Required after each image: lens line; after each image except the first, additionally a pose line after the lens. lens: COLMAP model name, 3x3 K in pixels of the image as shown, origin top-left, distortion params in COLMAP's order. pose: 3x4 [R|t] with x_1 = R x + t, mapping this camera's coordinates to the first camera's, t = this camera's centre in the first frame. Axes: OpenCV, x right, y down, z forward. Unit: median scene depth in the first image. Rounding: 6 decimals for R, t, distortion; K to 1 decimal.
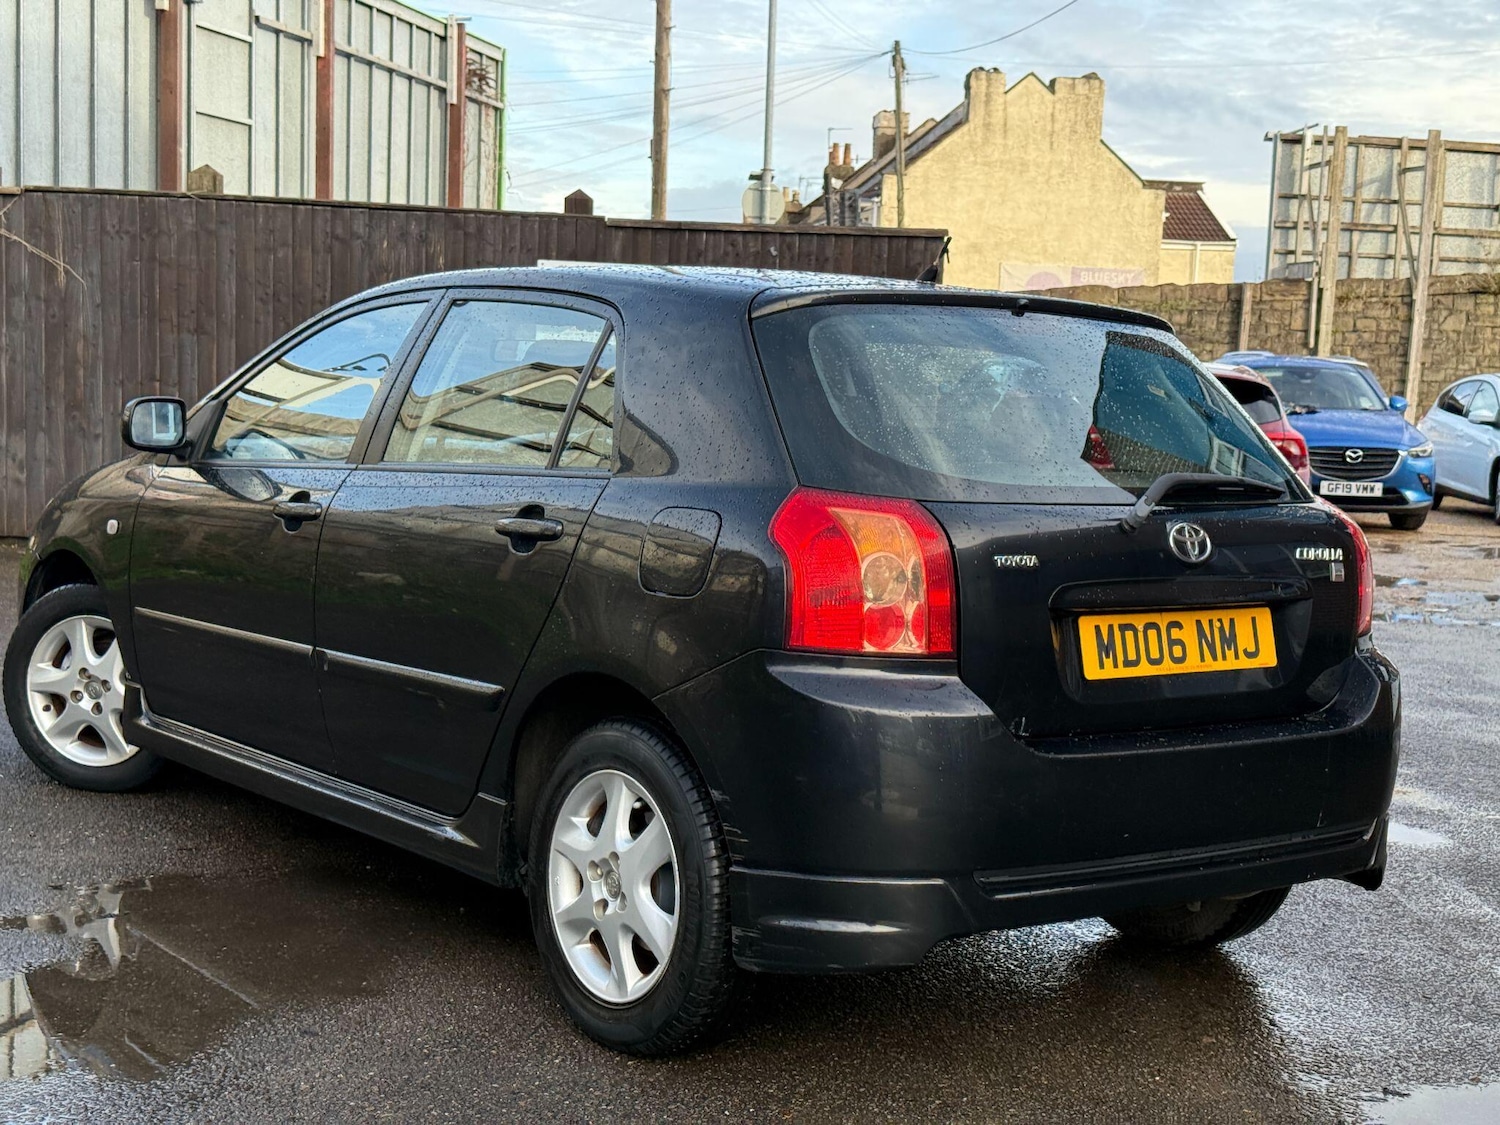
lens RADIAL K [[2115.3, 0, 744.7], [0, 2115.3, 563.7], [0, 0, 1]] dist [0.202773, -0.412635]
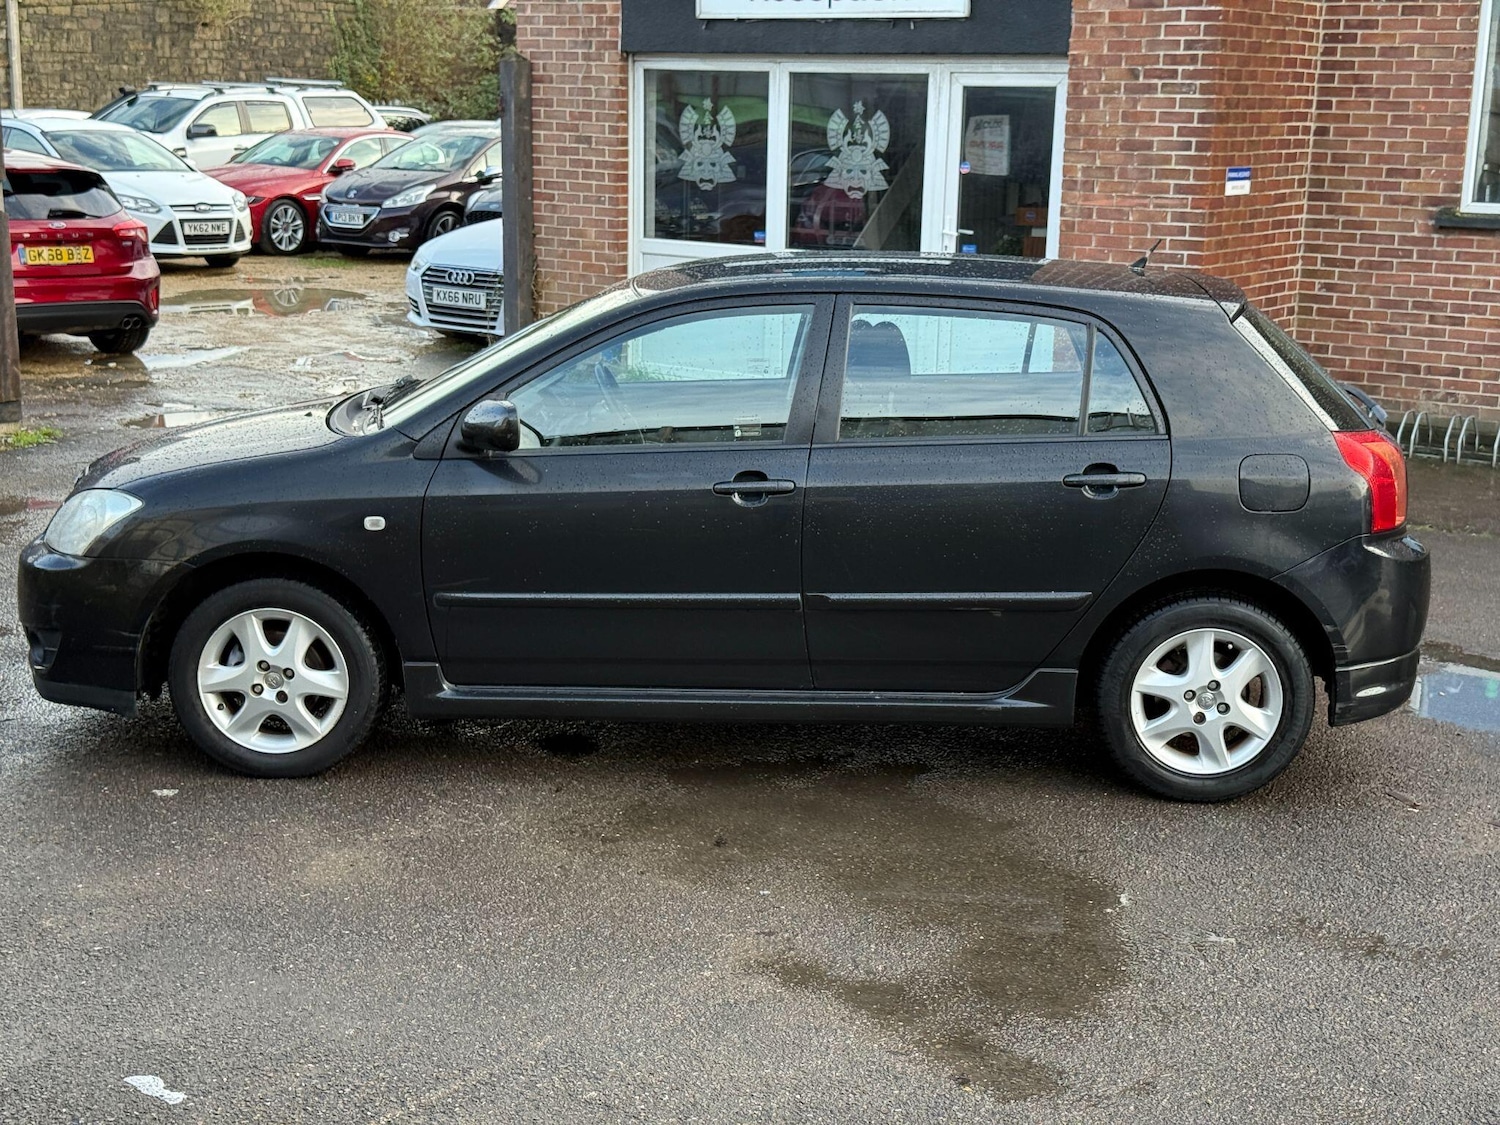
lens RADIAL K [[2143.8, 0, 763.5], [0, 2143.8, 591.2], [0, 0, 1]] dist [0.199715, -0.484303]
pose [[0.621424, -0.202867, 0.756755, -1.163333], [0.075649, 0.976919, 0.199767, -0.214792], [-0.779814, -0.066893, 0.622427, 0.230561]]
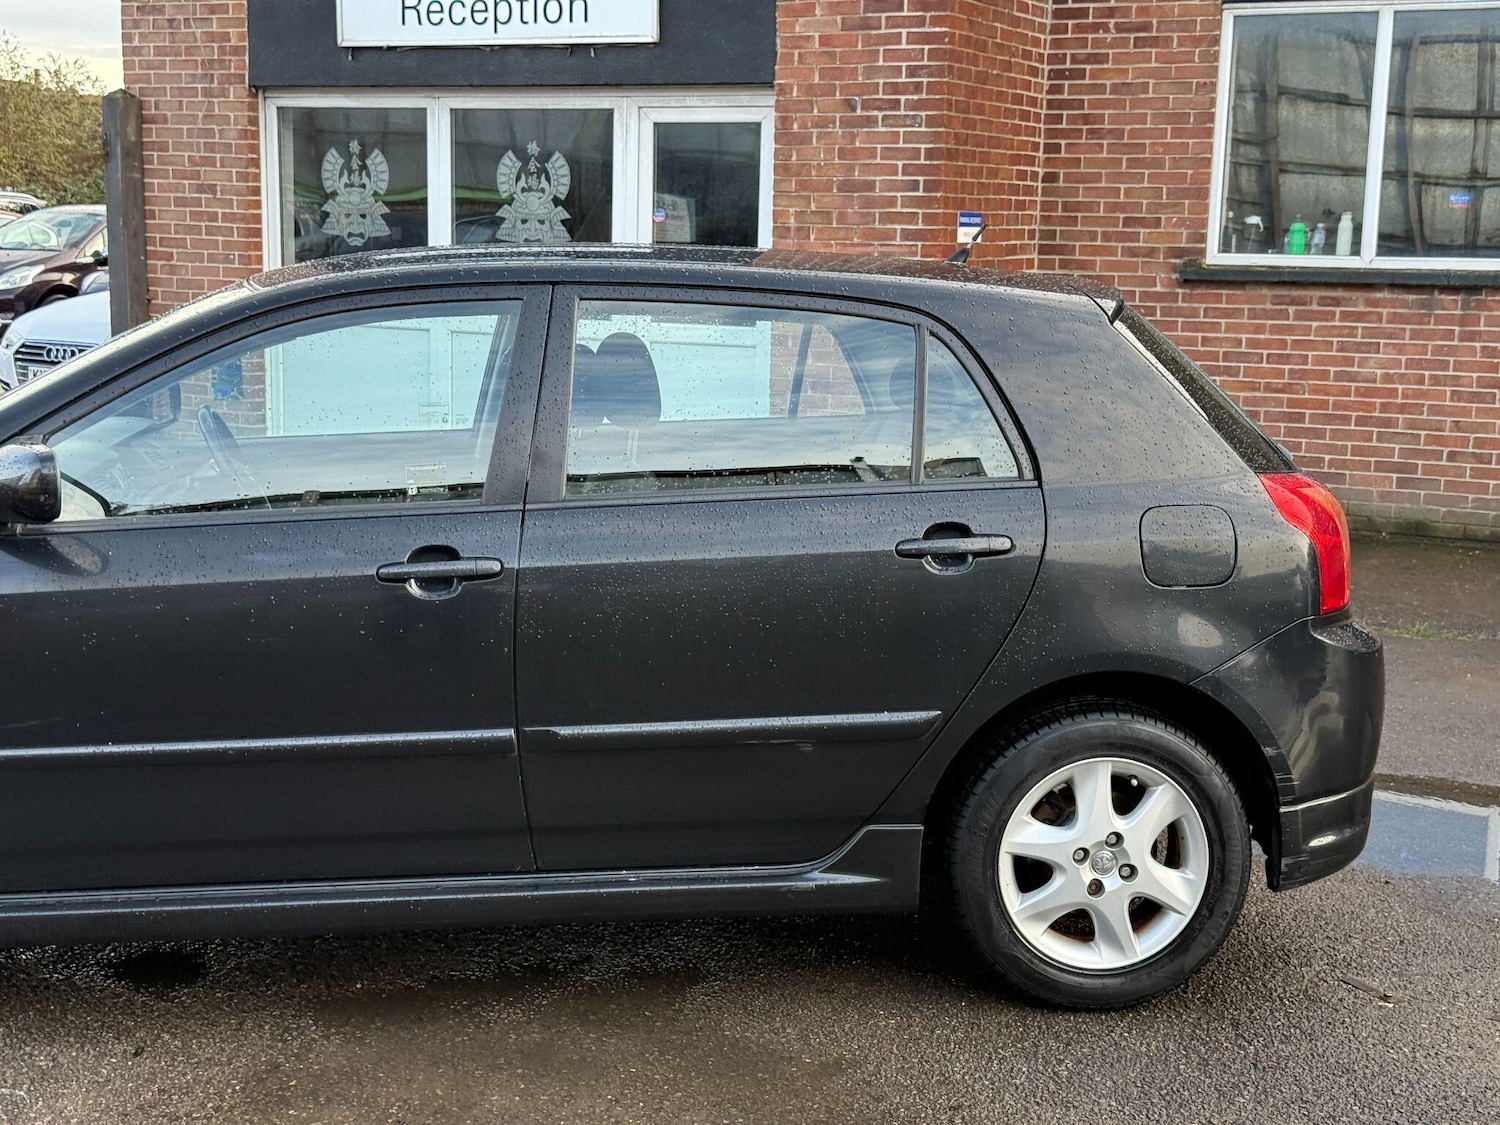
lens RADIAL K [[2124.4, 0, 748.7], [0, 2124.4, 559.2], [0, 0, 1]] dist [0.168963, -0.294984]
pose [[0.494075, -0.167759, 0.853081, -0.849131], [0.079012, 0.985811, 0.148100, -0.141023], [-0.865821, -0.005769, 0.500320, 0.503303]]
